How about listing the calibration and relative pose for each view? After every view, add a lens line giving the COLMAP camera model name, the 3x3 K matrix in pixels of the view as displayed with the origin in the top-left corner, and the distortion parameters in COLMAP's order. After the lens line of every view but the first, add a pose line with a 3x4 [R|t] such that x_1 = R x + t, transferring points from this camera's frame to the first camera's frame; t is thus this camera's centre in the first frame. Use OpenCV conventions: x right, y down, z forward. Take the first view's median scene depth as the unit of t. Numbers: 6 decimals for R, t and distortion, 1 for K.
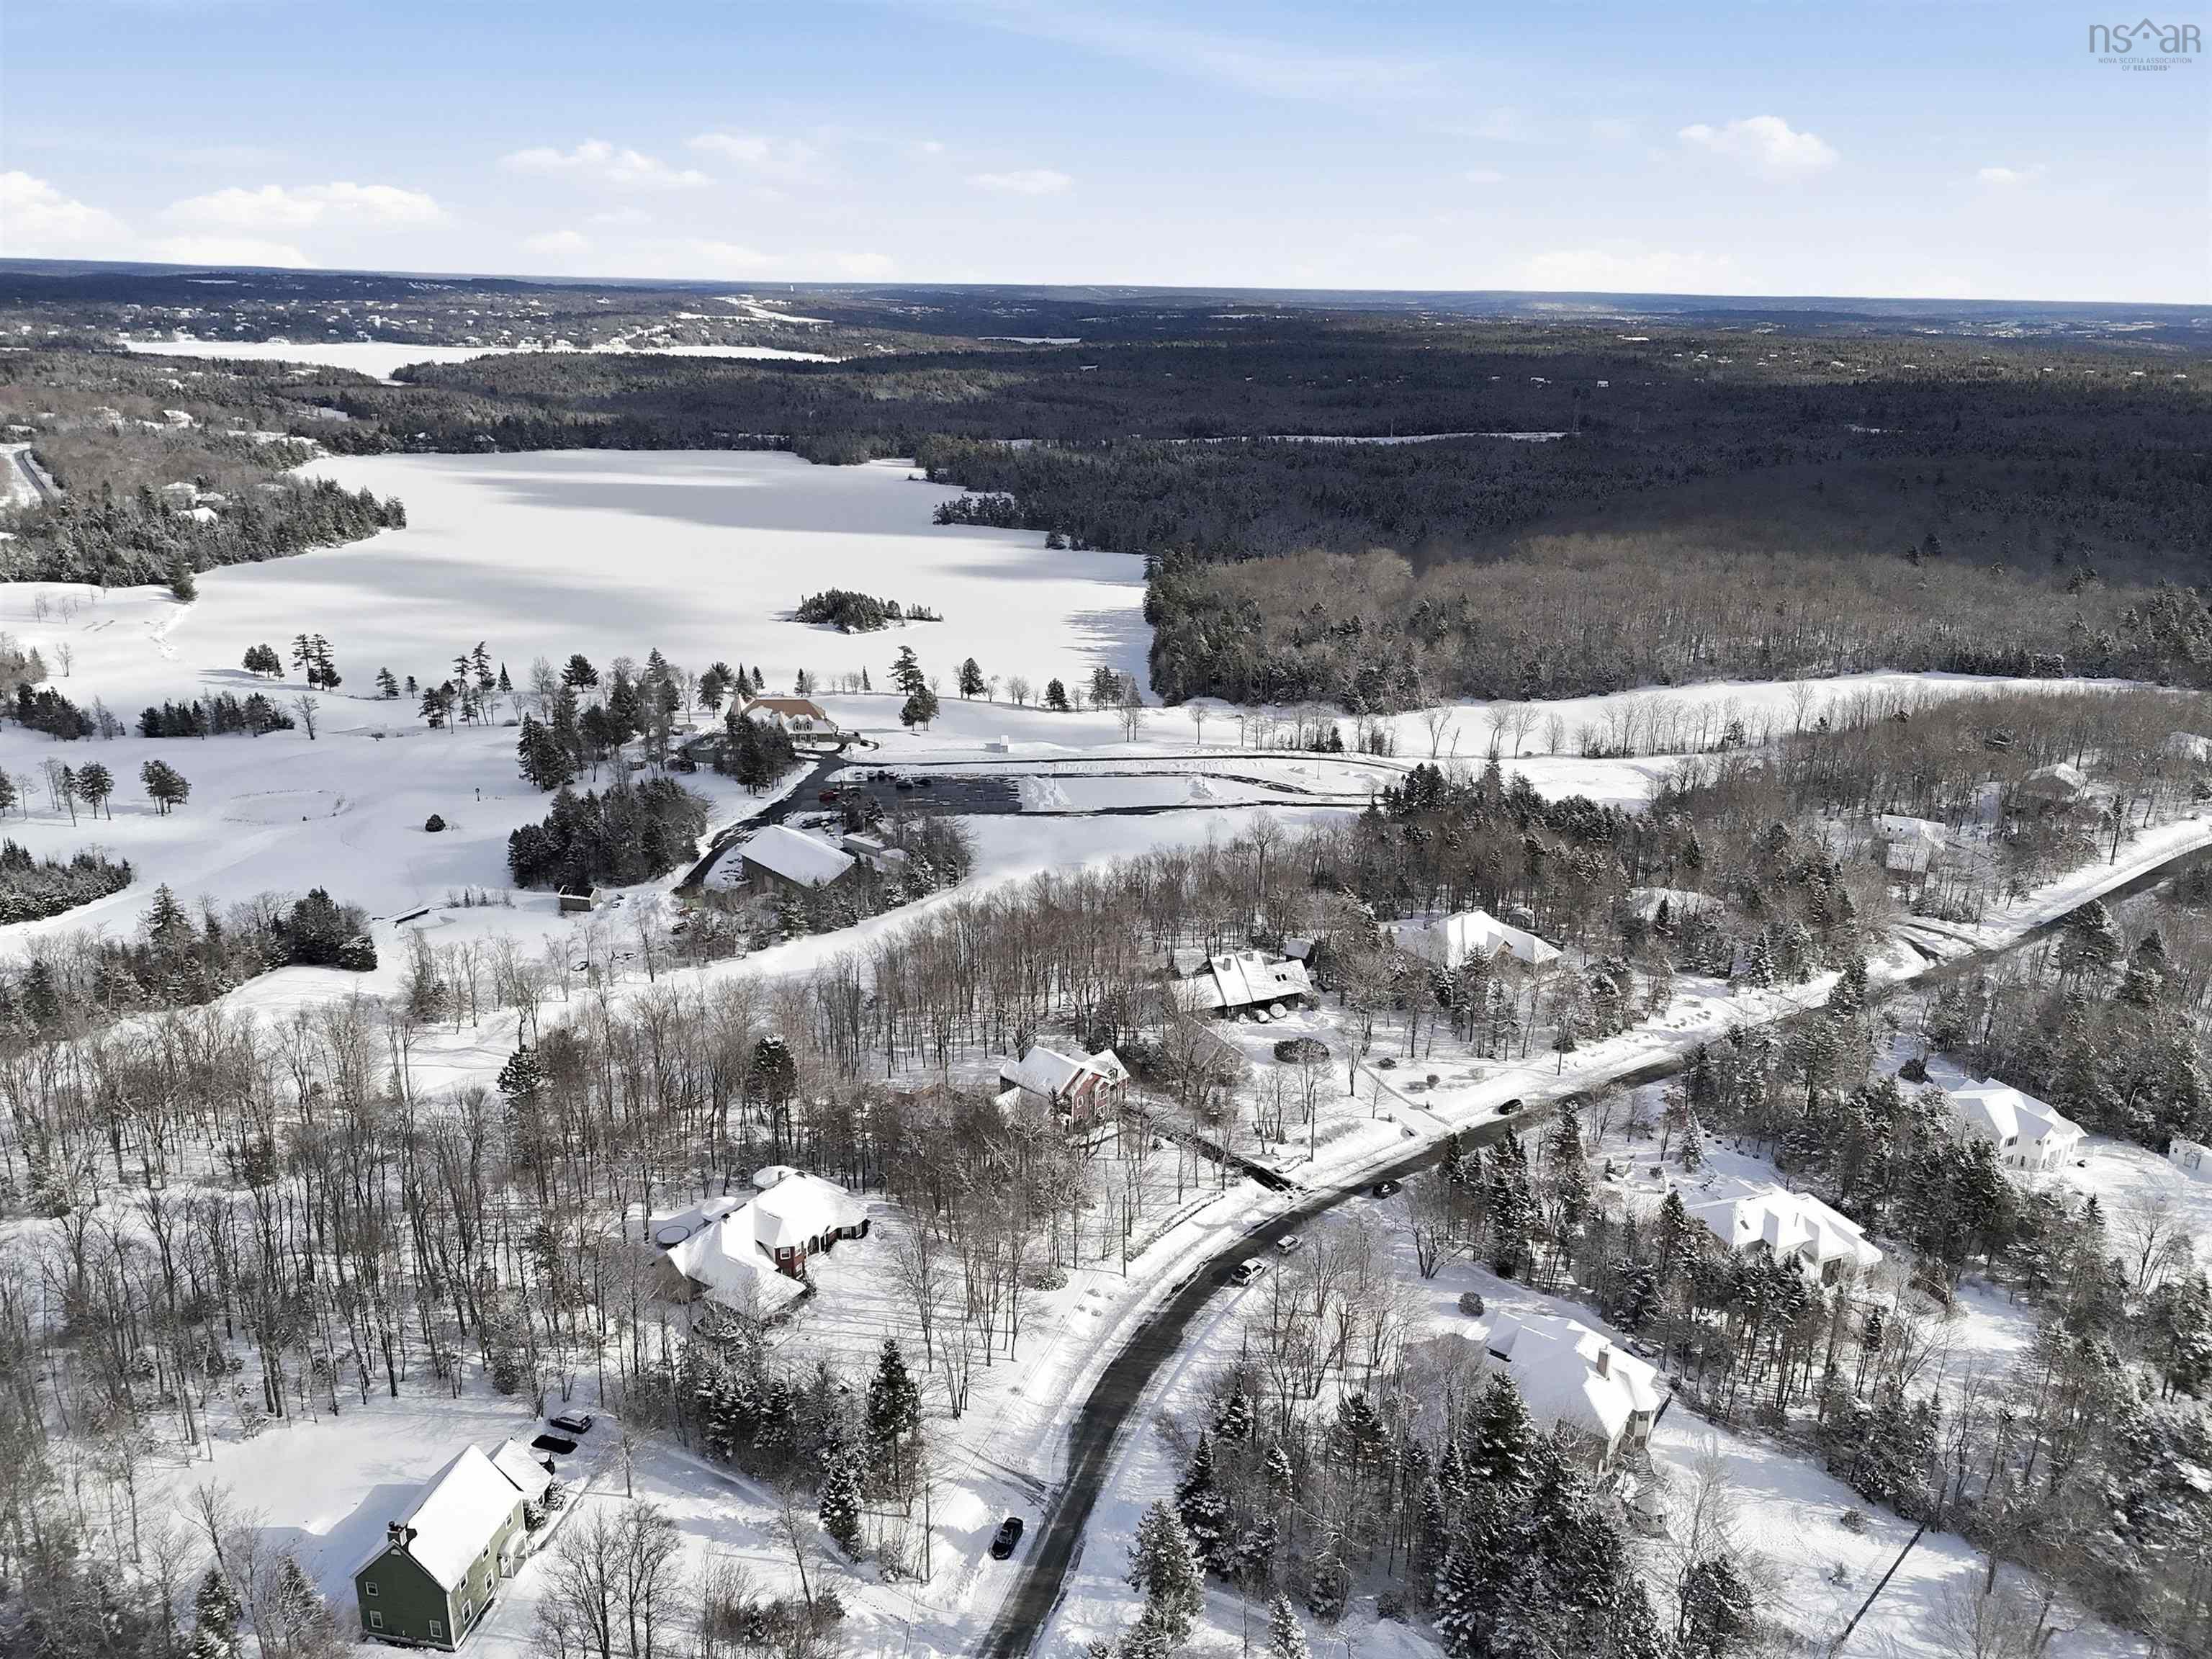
lens RADIAL K [[1609.8, 0, 1093.3], [0, 1609.8, 825.0], [0, 0, 1]] dist [0.068956, -0.042371]
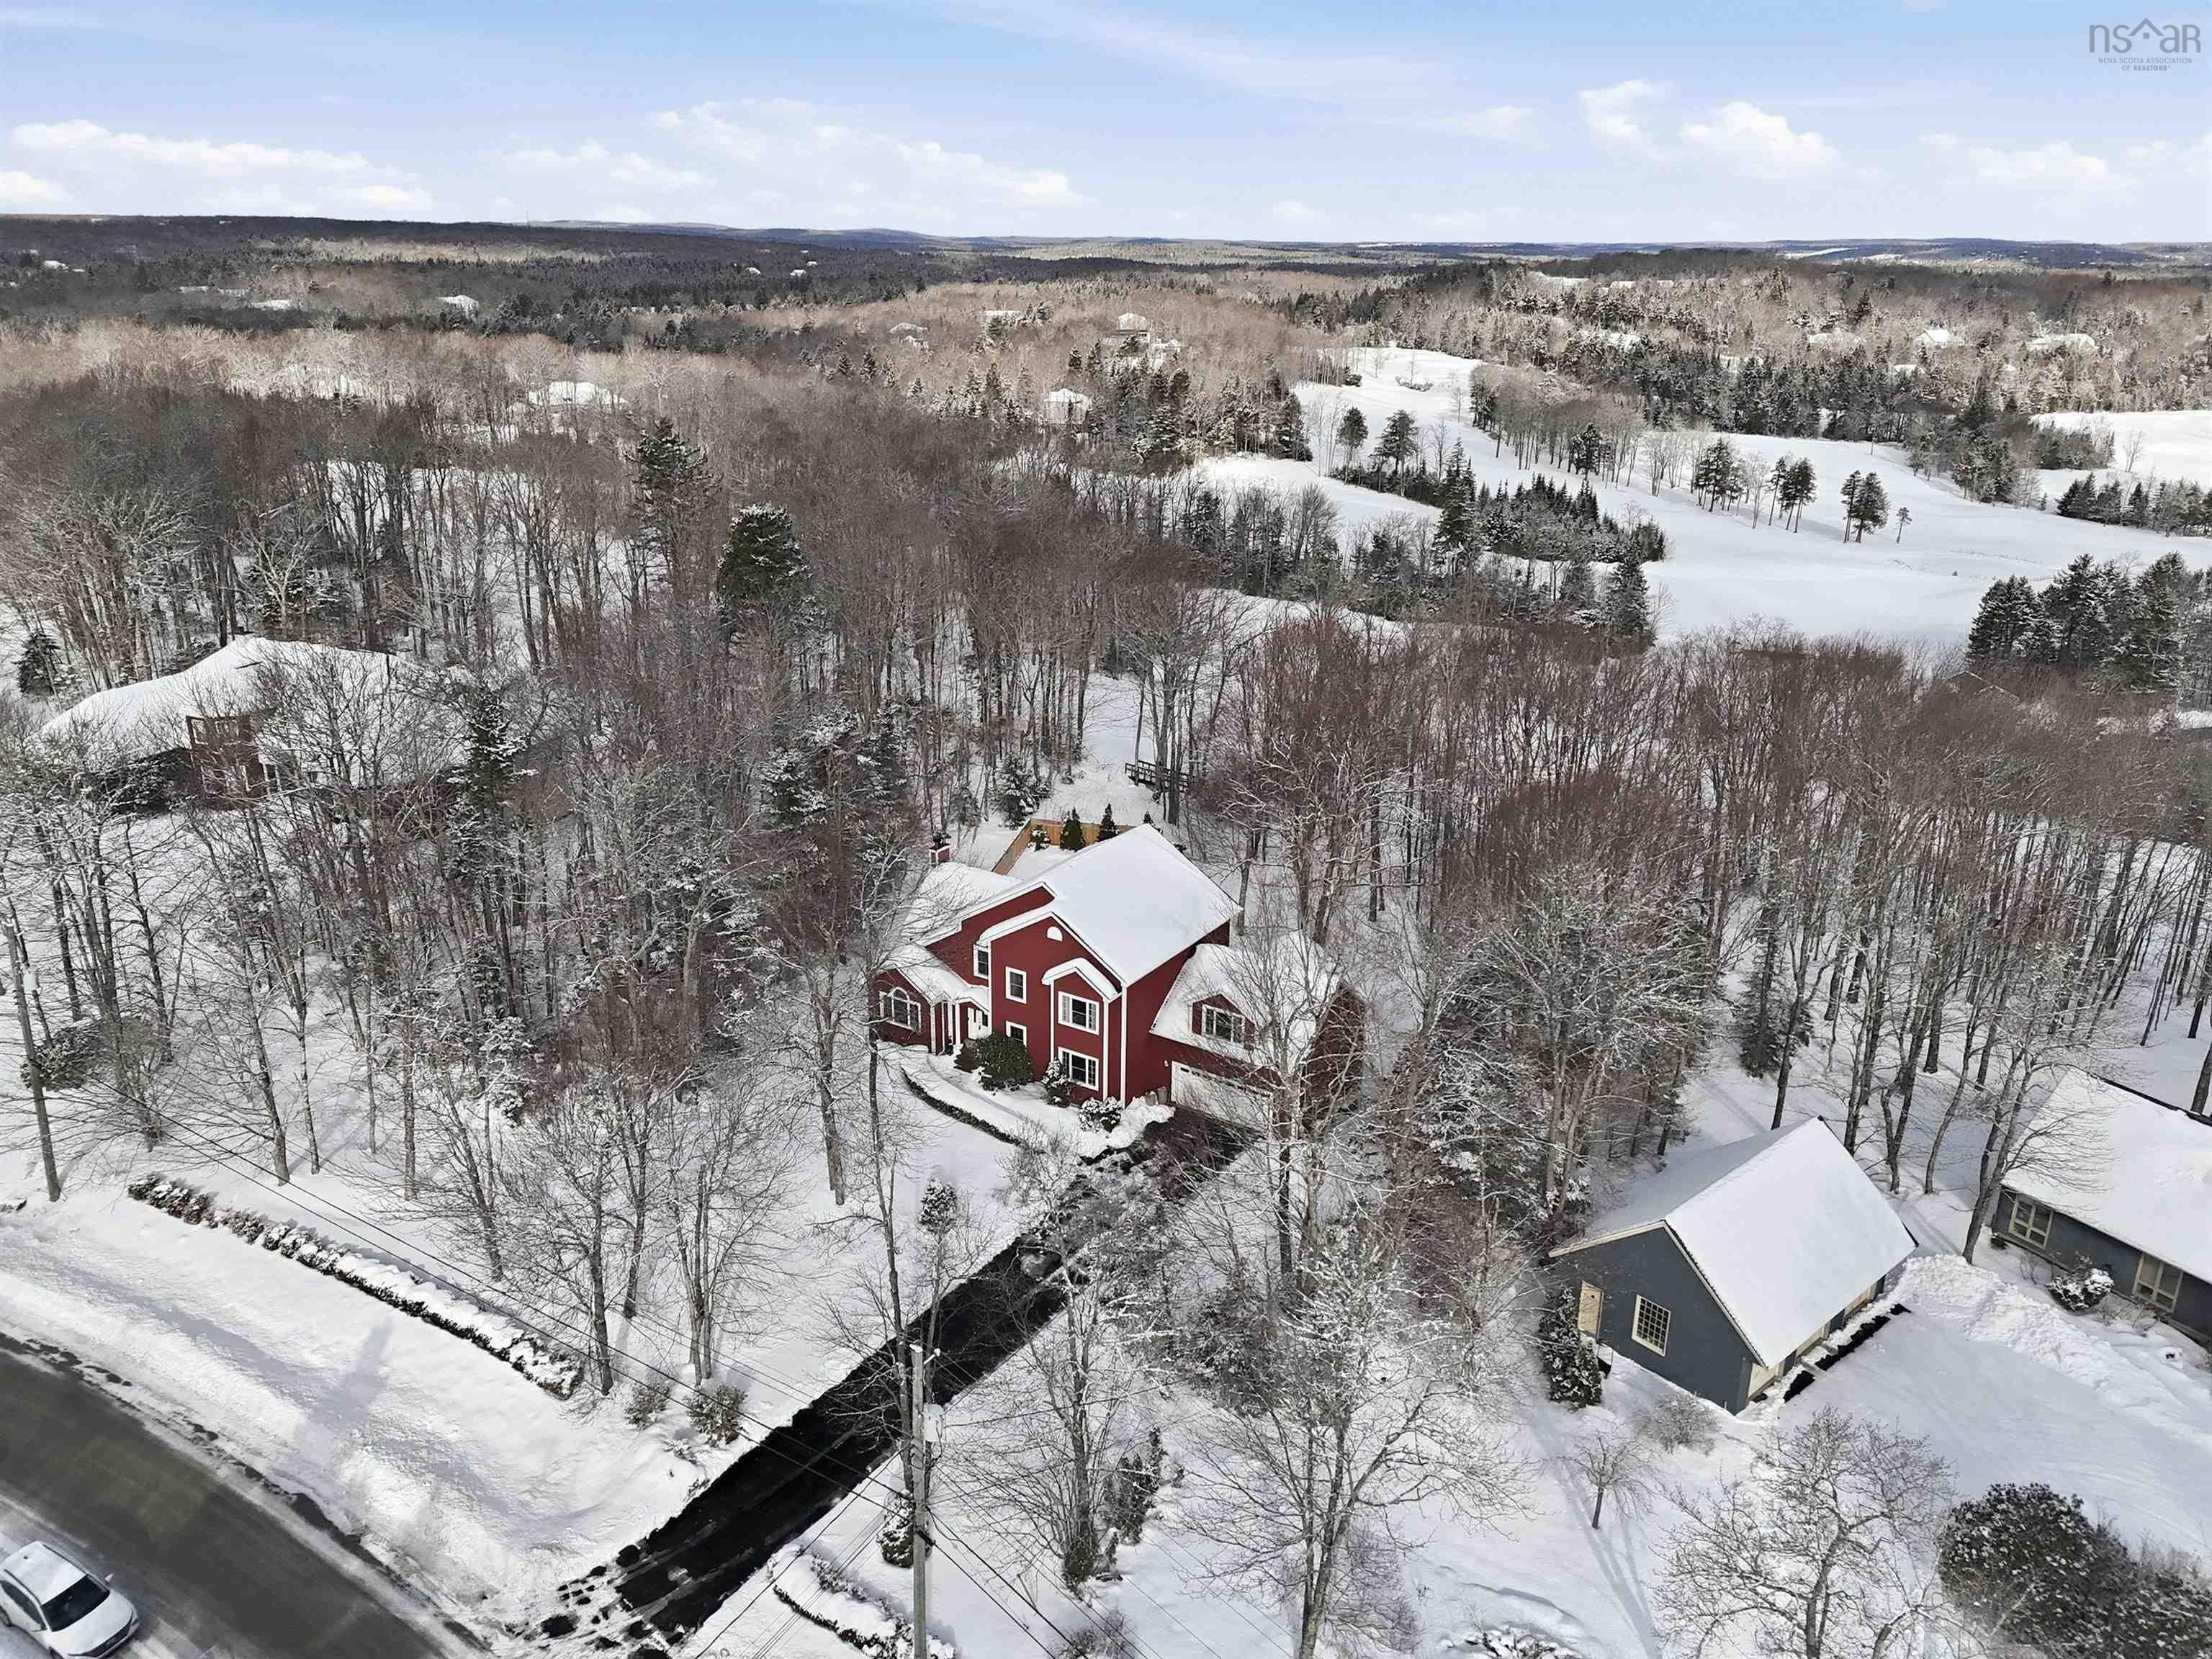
lens RADIAL K [[1609.8, 0, 1093.3], [0, 1609.8, 825.0], [0, 0, 1]] dist [0.068956, -0.042371]
pose [[0.162083, 0.319520, -0.933614, 0.131832], [-0.316056, 0.913092, 0.257627, 0.026726], [0.934793, 0.253317, 0.248983, 0.438085]]
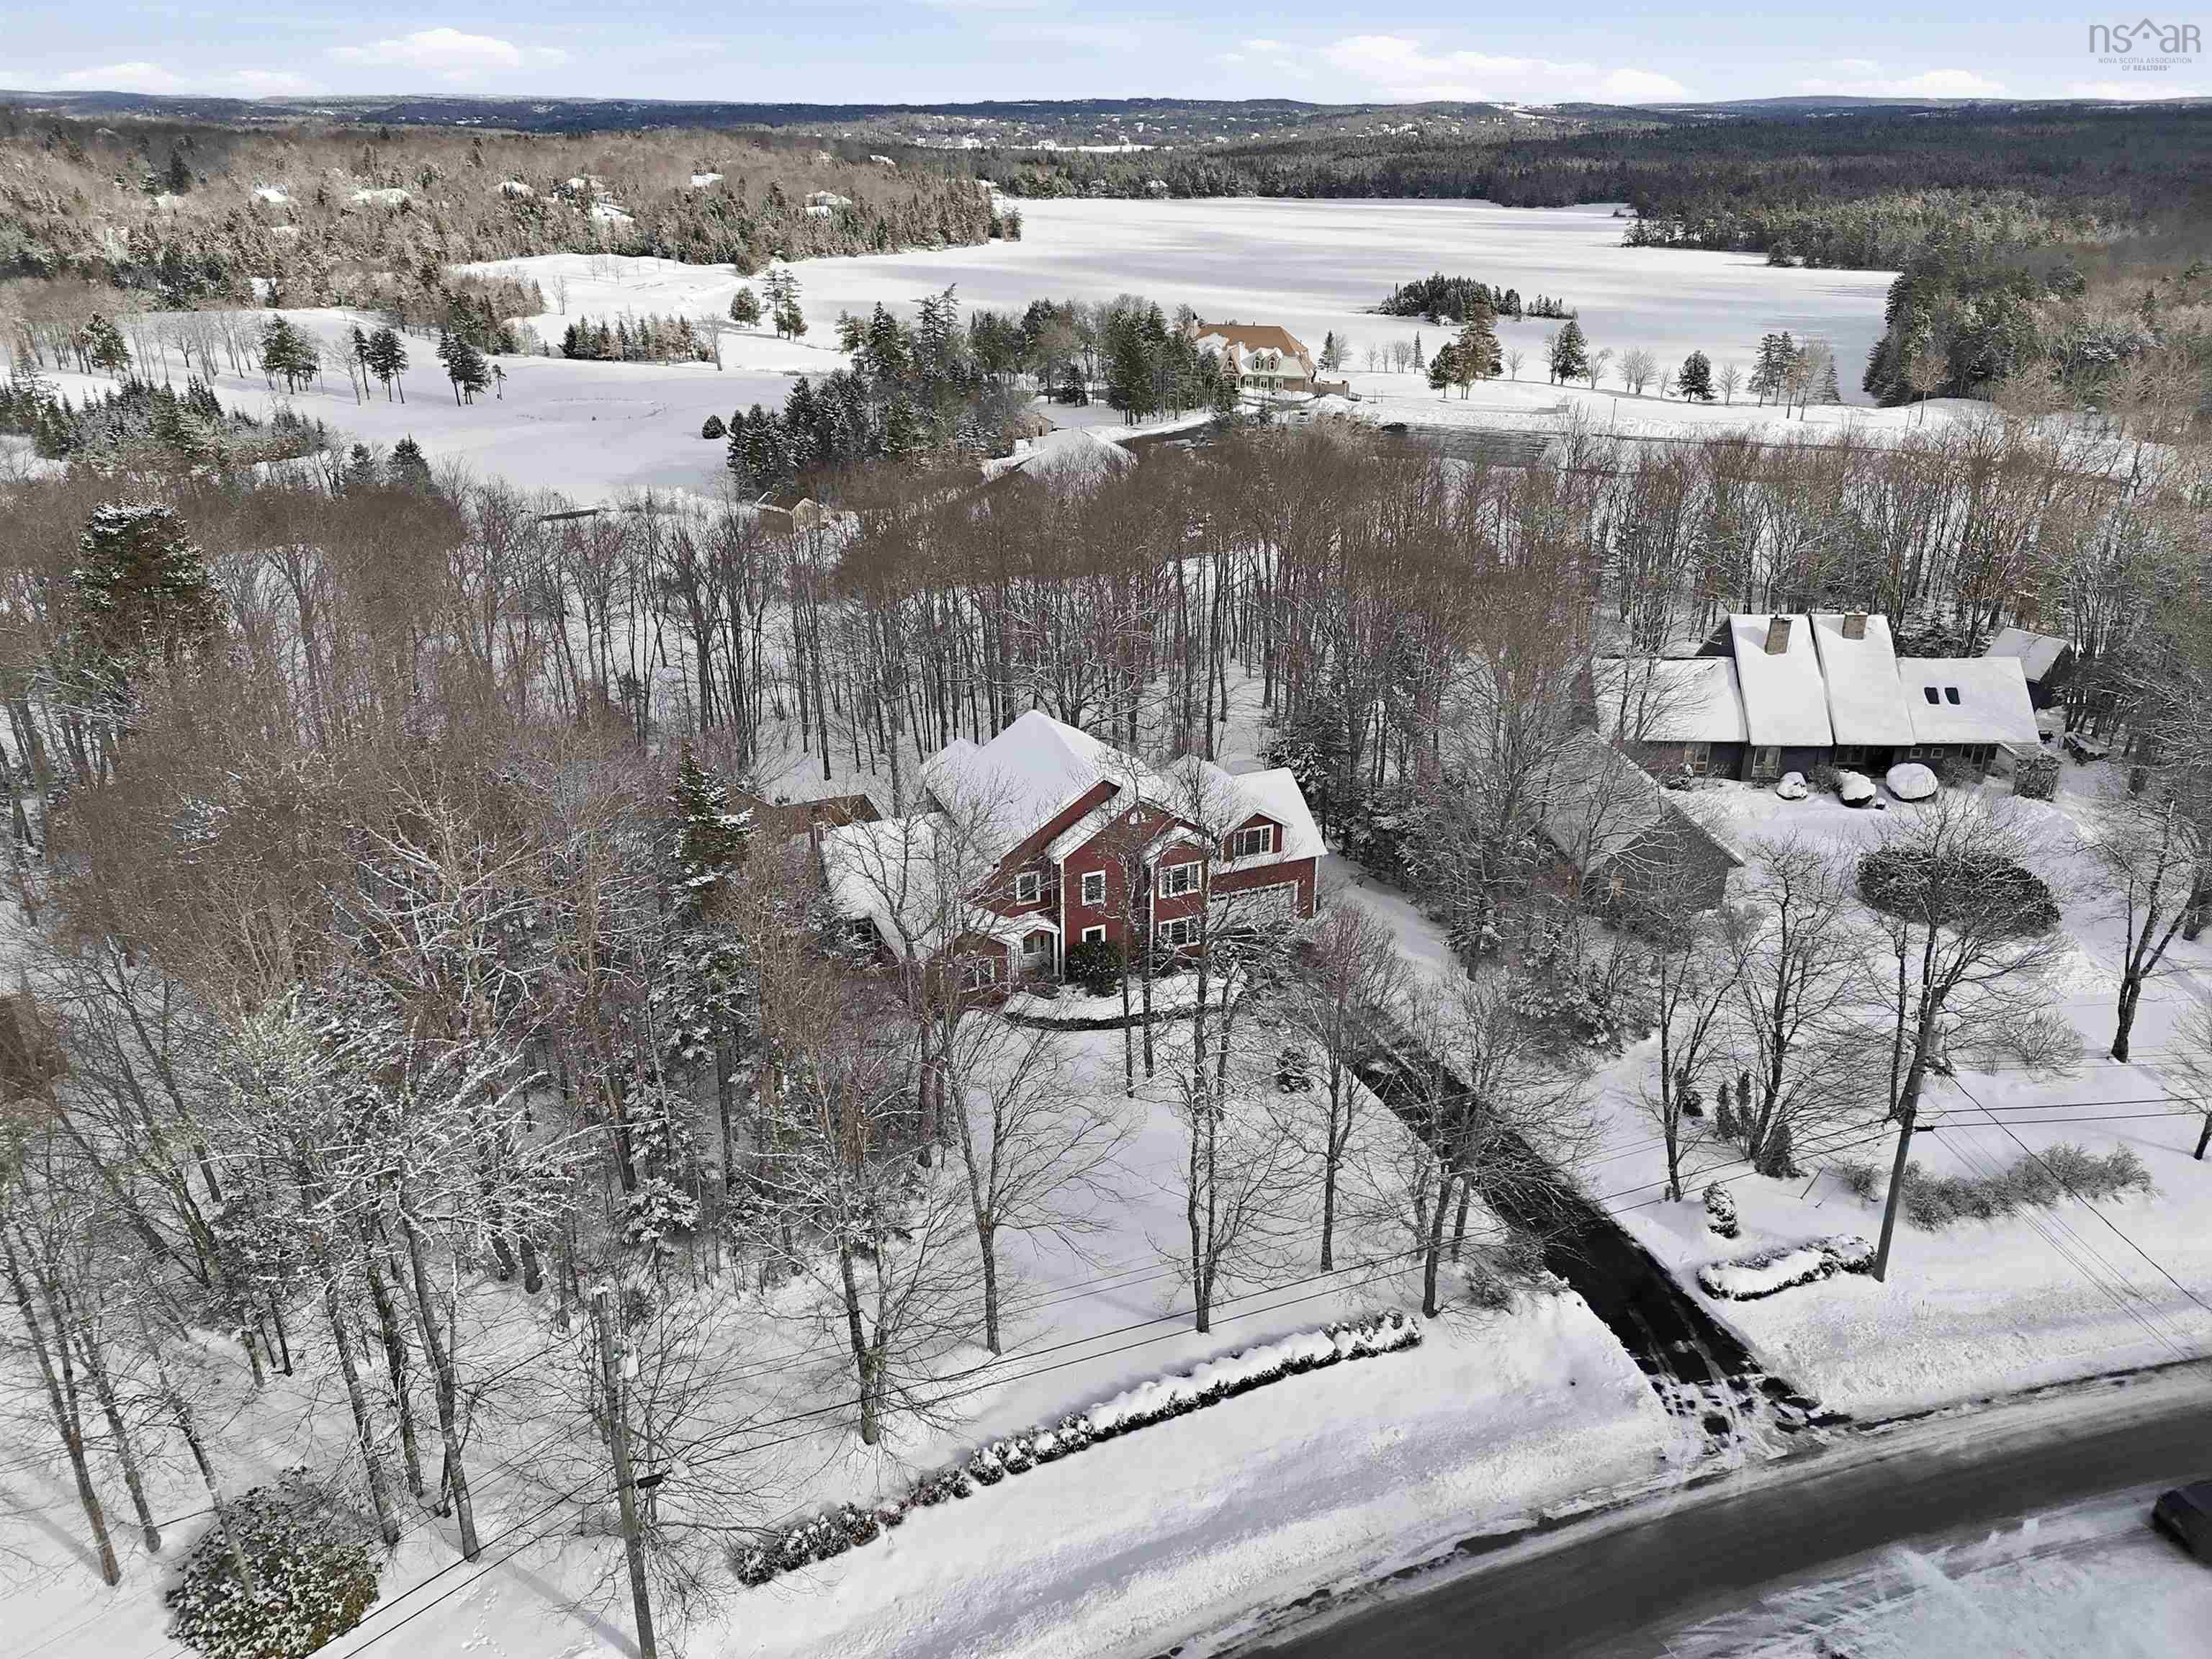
lens RADIAL K [[1609.8, 0, 1093.3], [0, 1609.8, 825.0], [0, 0, 1]] dist [0.068956, -0.042371]
pose [[0.905630, 0.155434, -0.394556, 0.053238], [-0.117822, 0.986000, 0.117993, 0.057994], [0.407372, -0.060371, 0.911265, 0.337972]]
